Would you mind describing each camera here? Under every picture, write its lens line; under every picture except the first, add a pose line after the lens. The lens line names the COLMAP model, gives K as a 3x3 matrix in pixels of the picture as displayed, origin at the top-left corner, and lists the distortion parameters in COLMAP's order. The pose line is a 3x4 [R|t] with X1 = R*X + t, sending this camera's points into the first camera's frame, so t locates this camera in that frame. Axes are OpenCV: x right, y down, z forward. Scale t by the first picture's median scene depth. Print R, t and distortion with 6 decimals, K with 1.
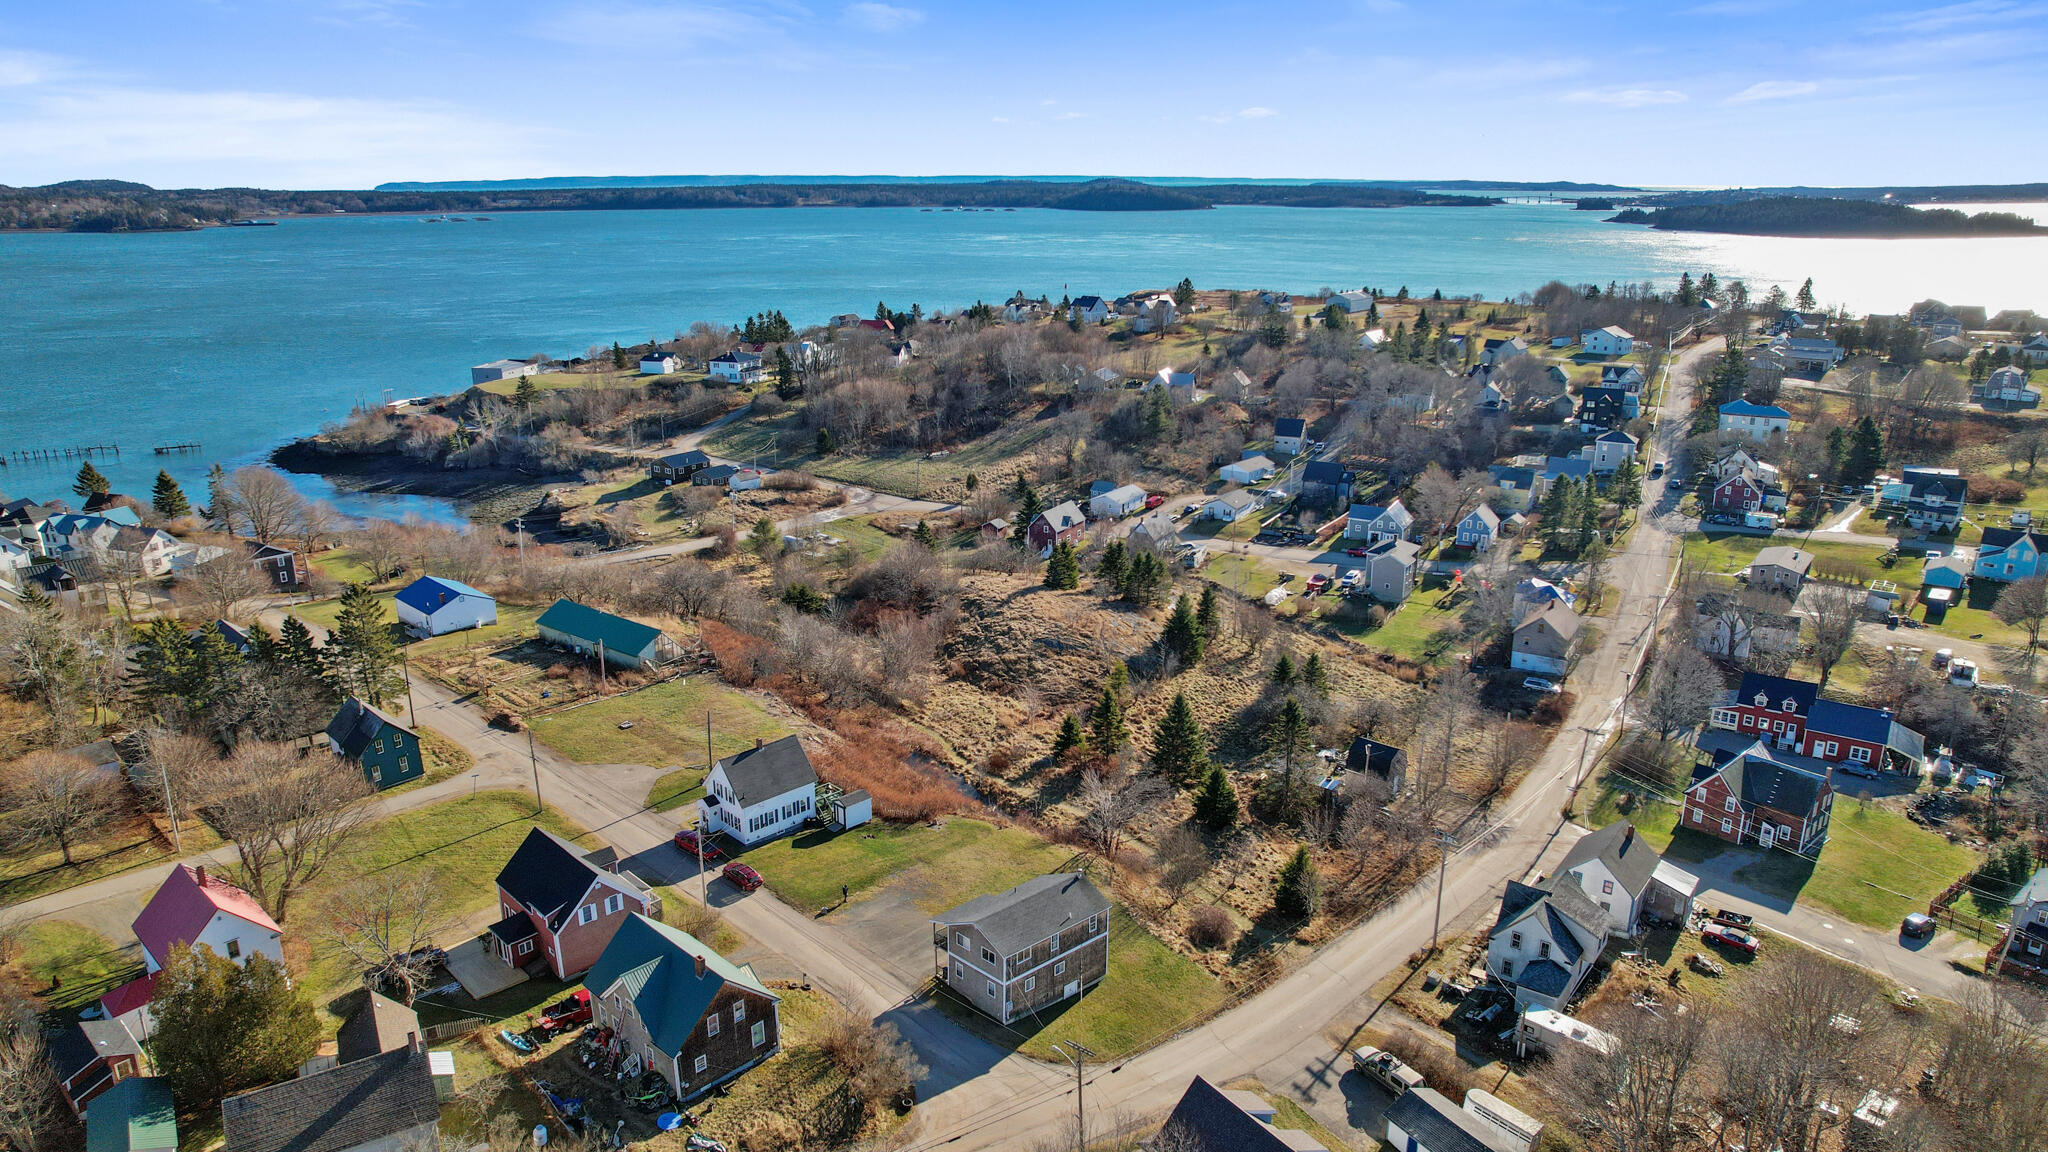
lens RADIAL K [[1314.9, 0, 1041.5], [0, 1314.9, 573.6], [0, 0, 1]] dist [-0.072961, 0.064106]
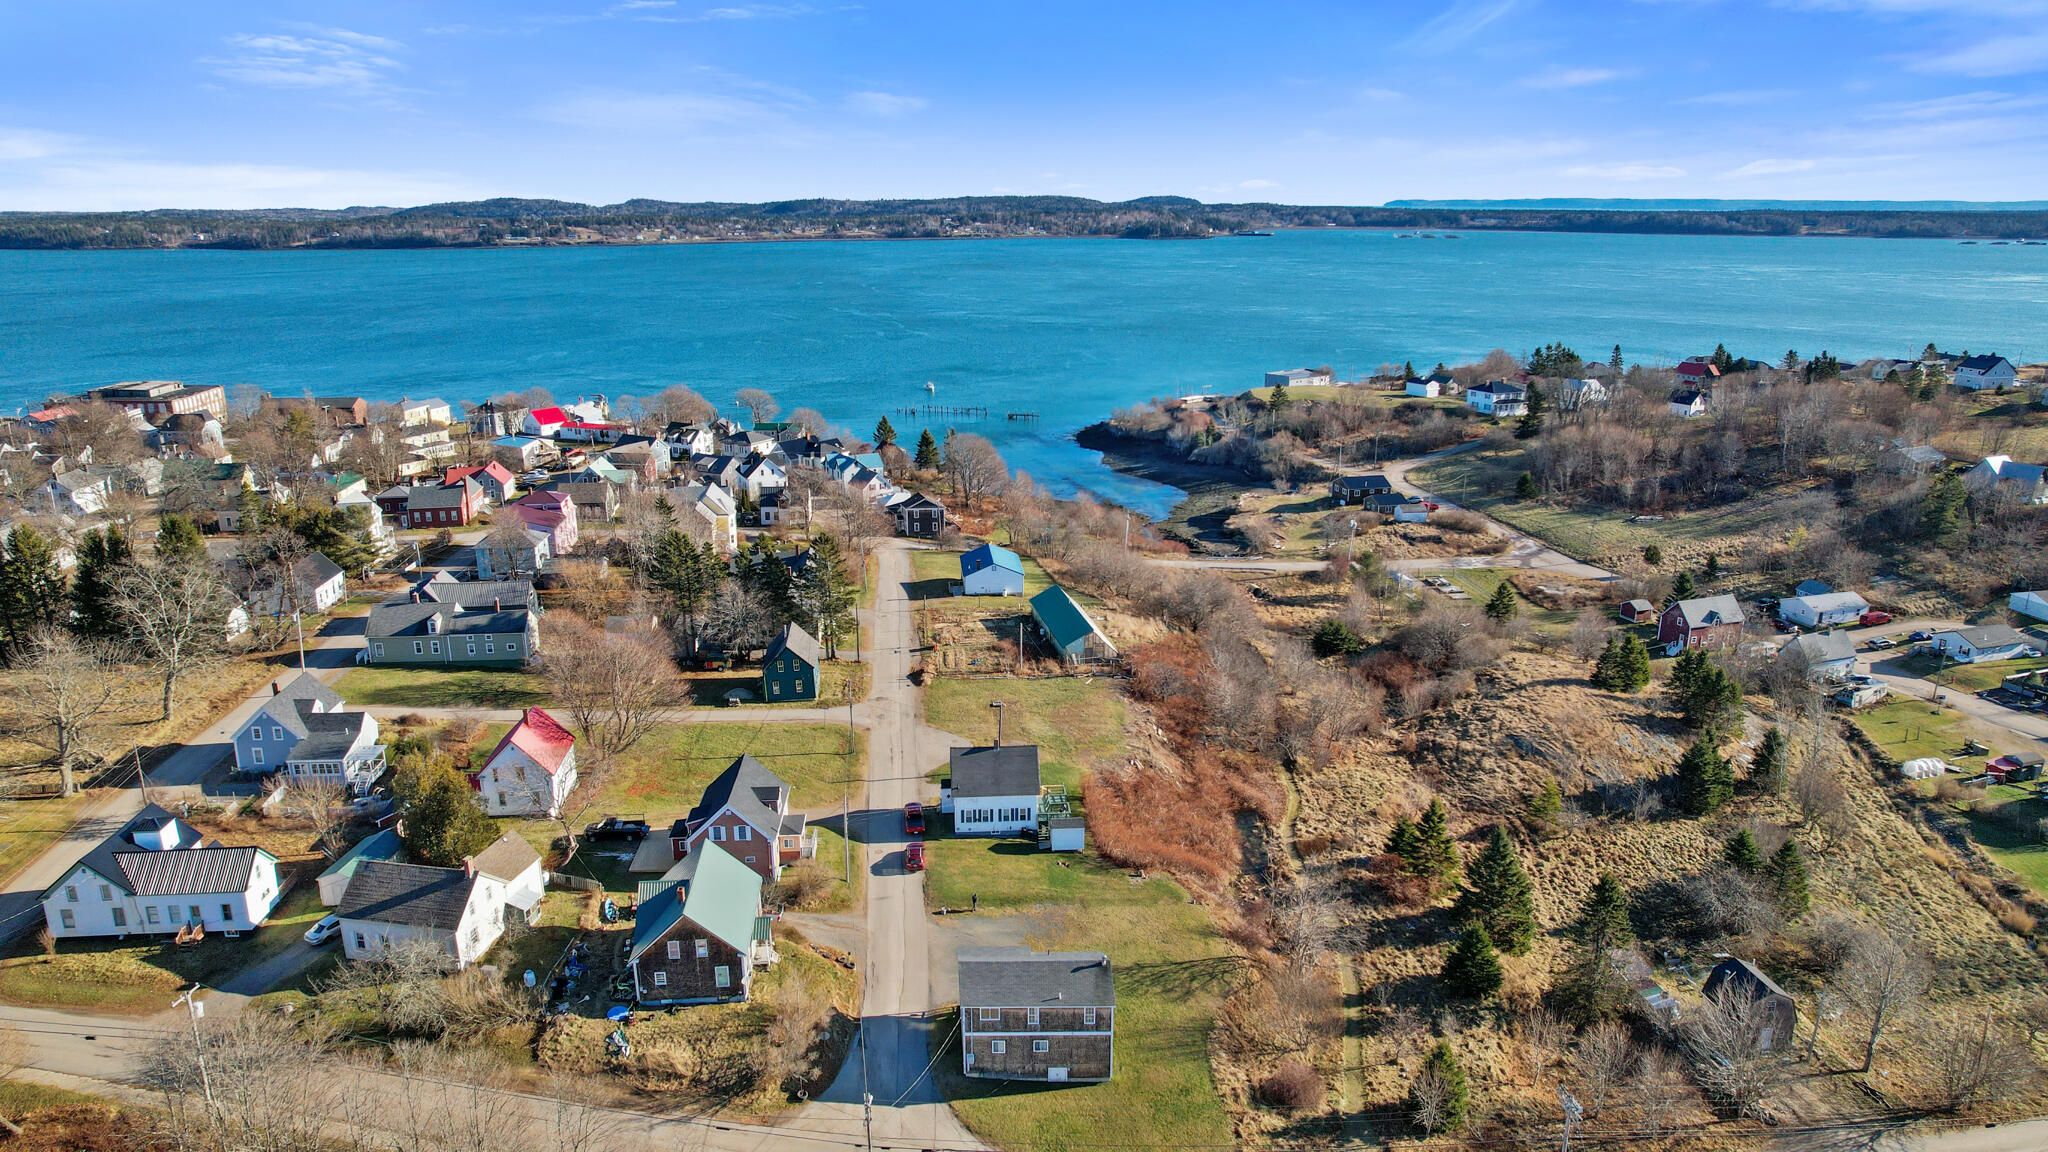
lens RADIAL K [[1314.9, 0, 1041.5], [0, 1314.9, 573.6], [0, 0, 1]] dist [-0.072961, 0.064106]
pose [[0.756480, 0.180013, -0.628755, 0.280508], [-0.189260, 0.980495, 0.053011, -0.040738], [0.626034, 0.078897, 0.775794, 0.130738]]
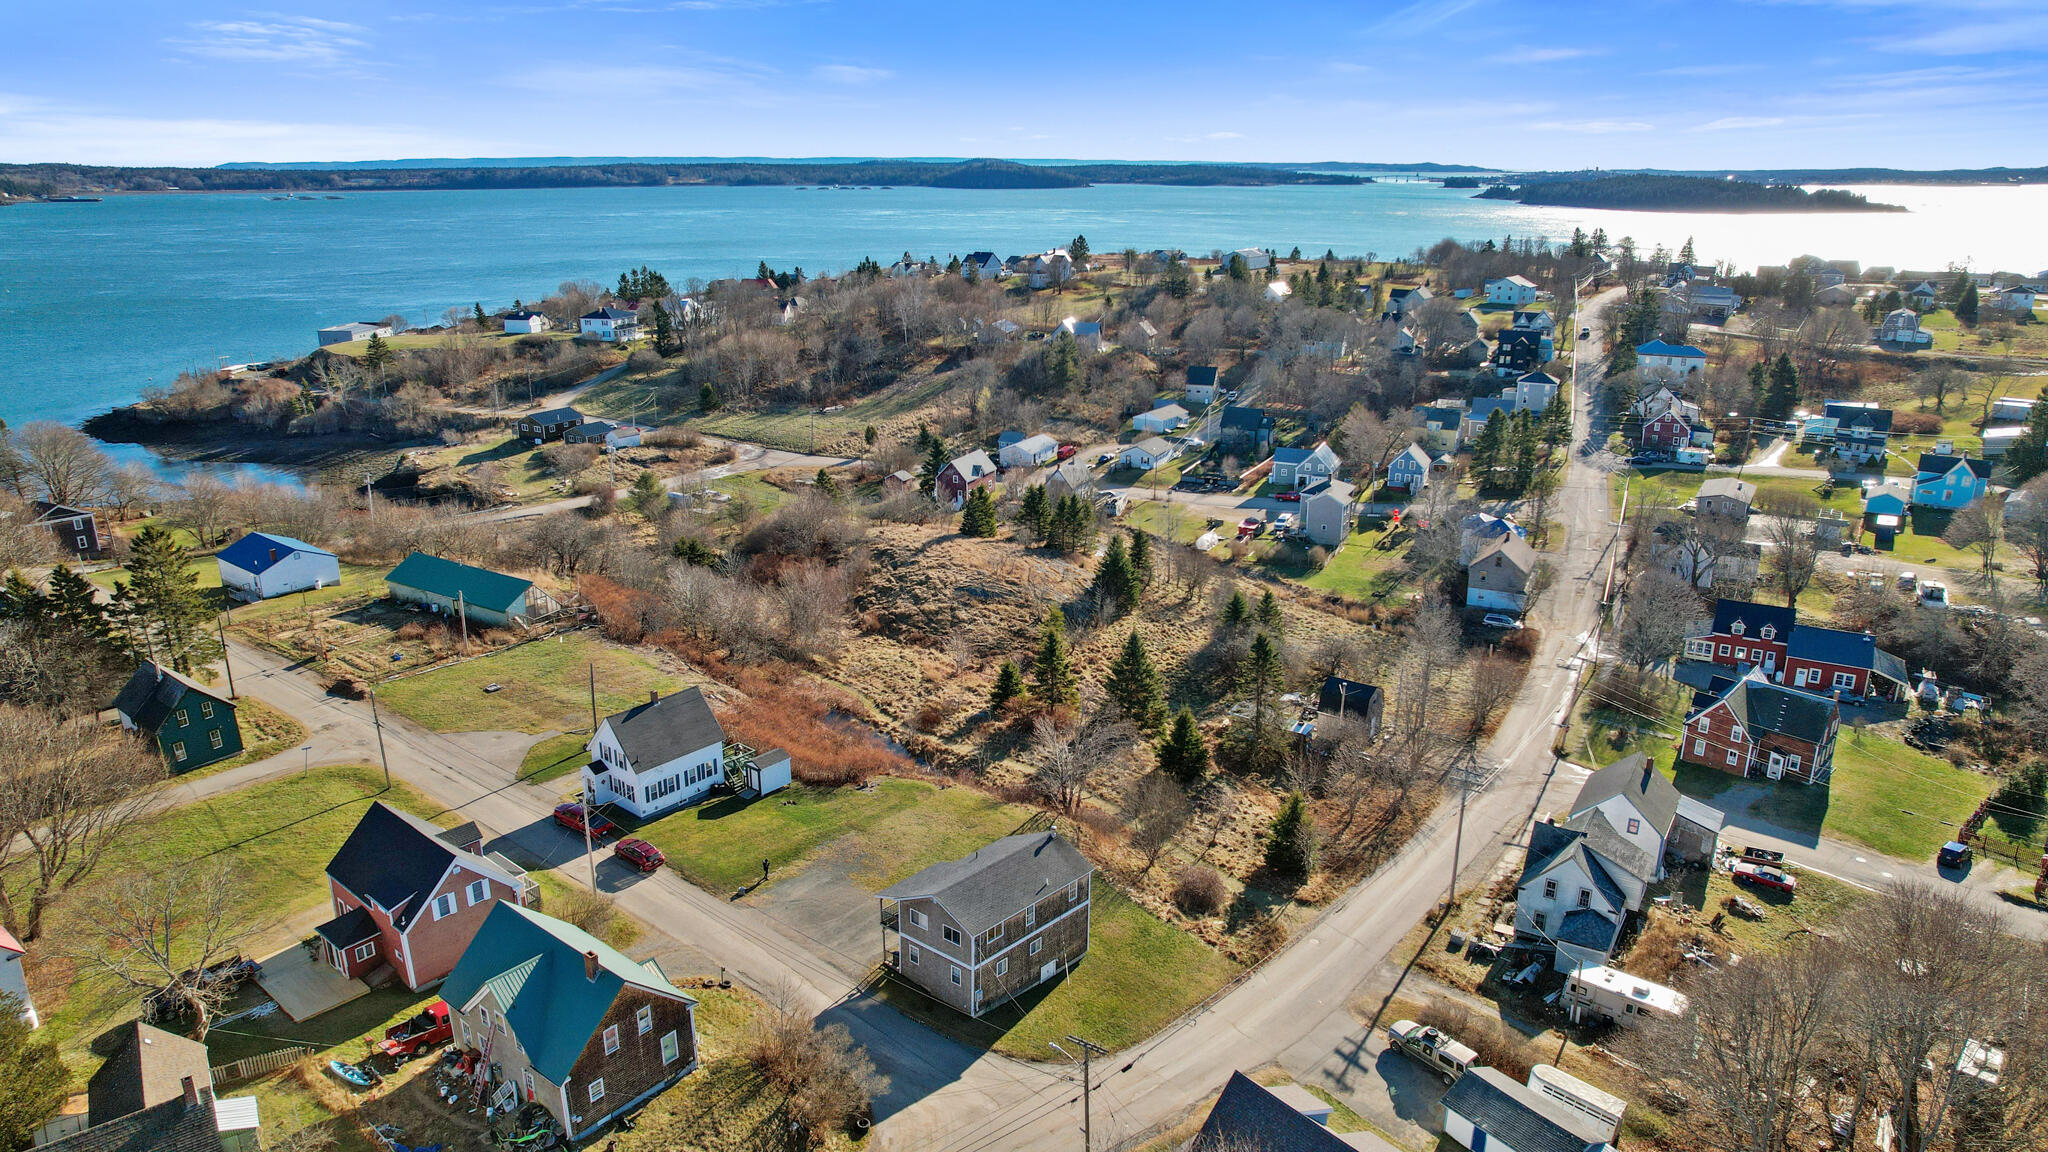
lens RADIAL K [[1311.8, 0, 1038.6], [0, 1311.8, 575.0], [0, 0, 1]] dist [-0.079986, 0.073517]
pose [[0.995985, -0.024800, 0.086021, -0.025627], [0.023577, 0.999606, 0.015208, 0.028500], [-0.086365, -0.013119, 0.996177, 0.094477]]
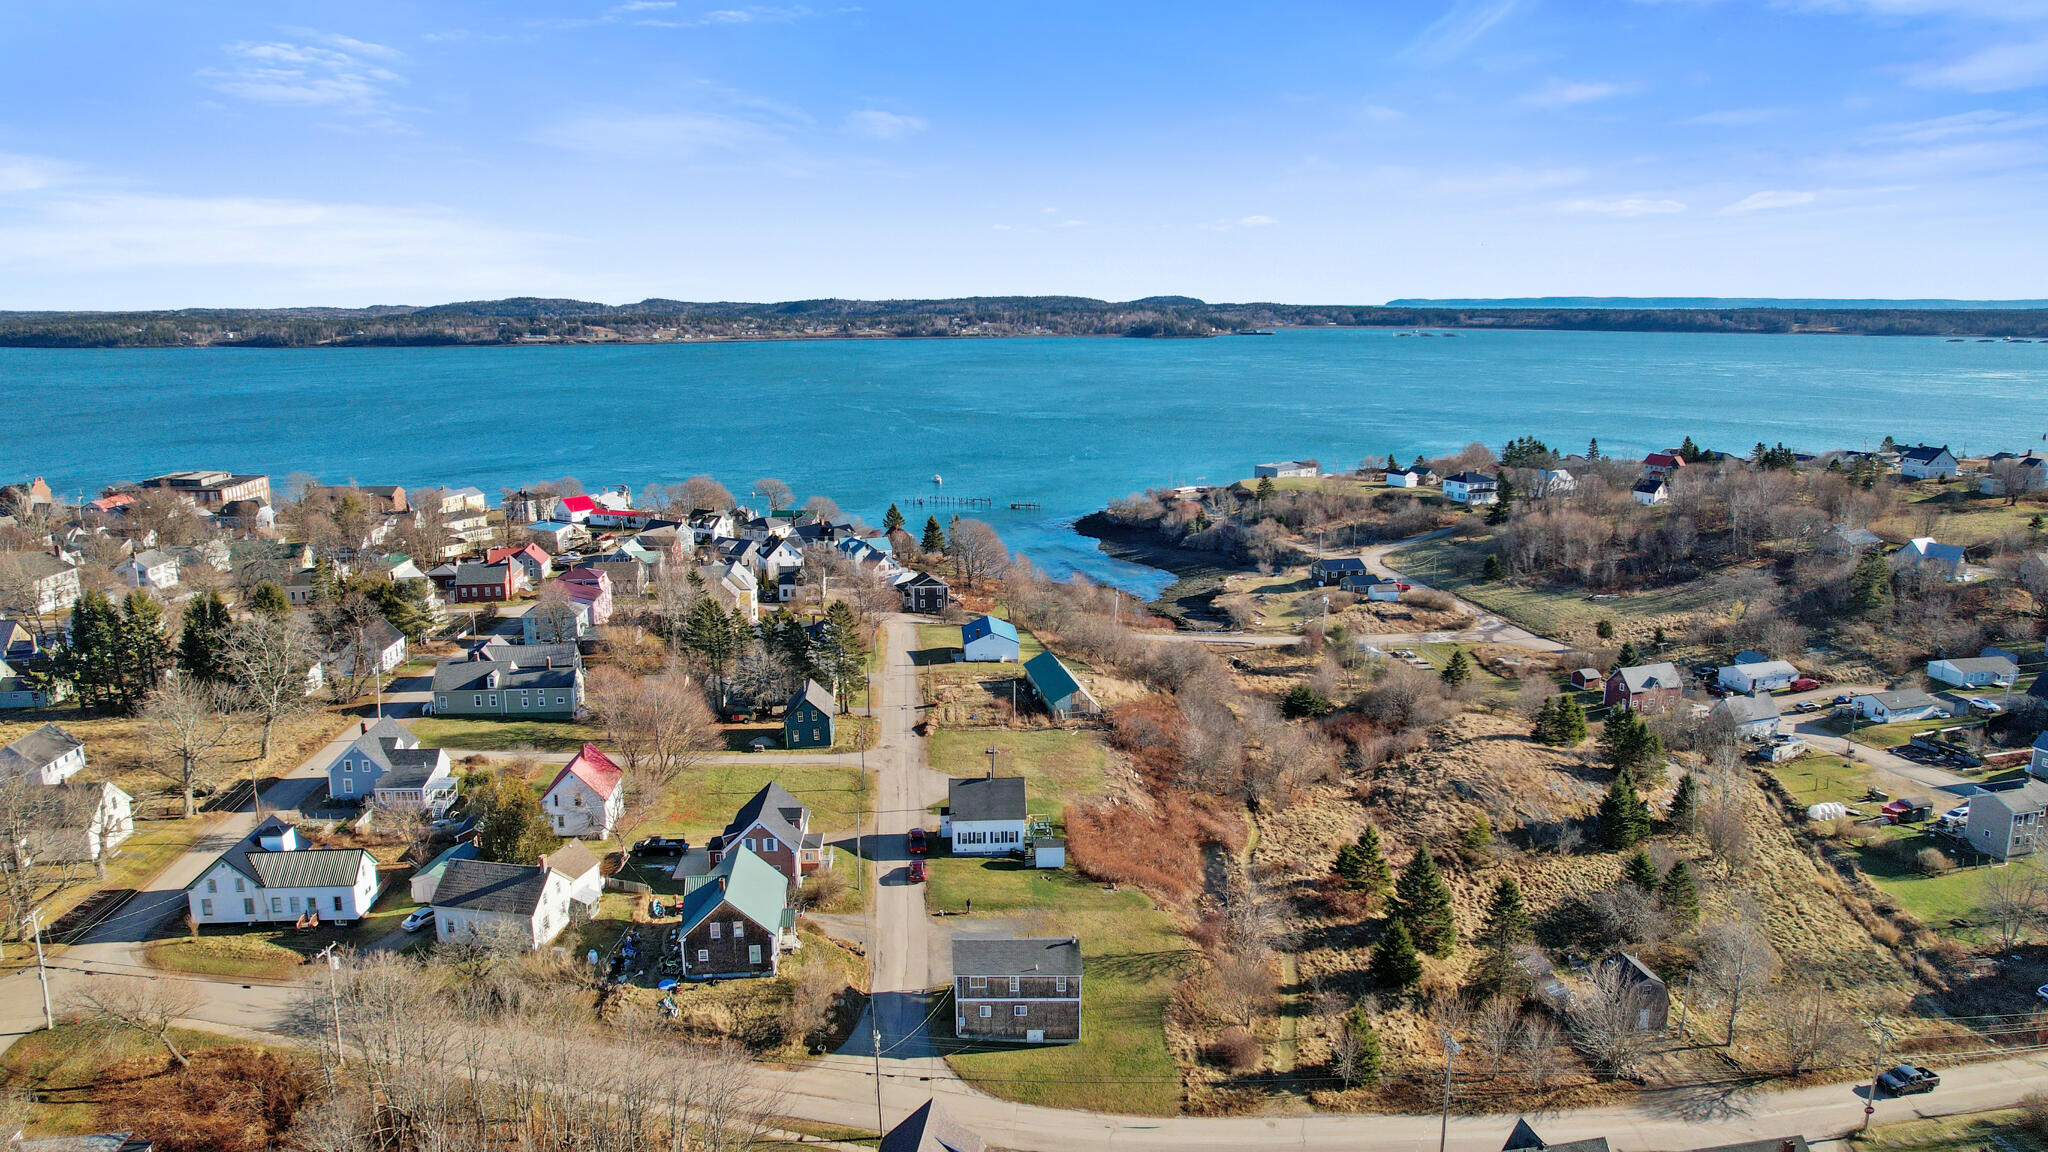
lens RADIAL K [[1314.9, 0, 1041.5], [0, 1314.9, 573.6], [0, 0, 1]] dist [-0.072961, 0.064106]
pose [[0.752751, 0.134660, -0.644385, 0.362114], [-0.189977, 0.981645, -0.016787, -0.025729], [0.630297, 0.135054, 0.764517, 0.056078]]
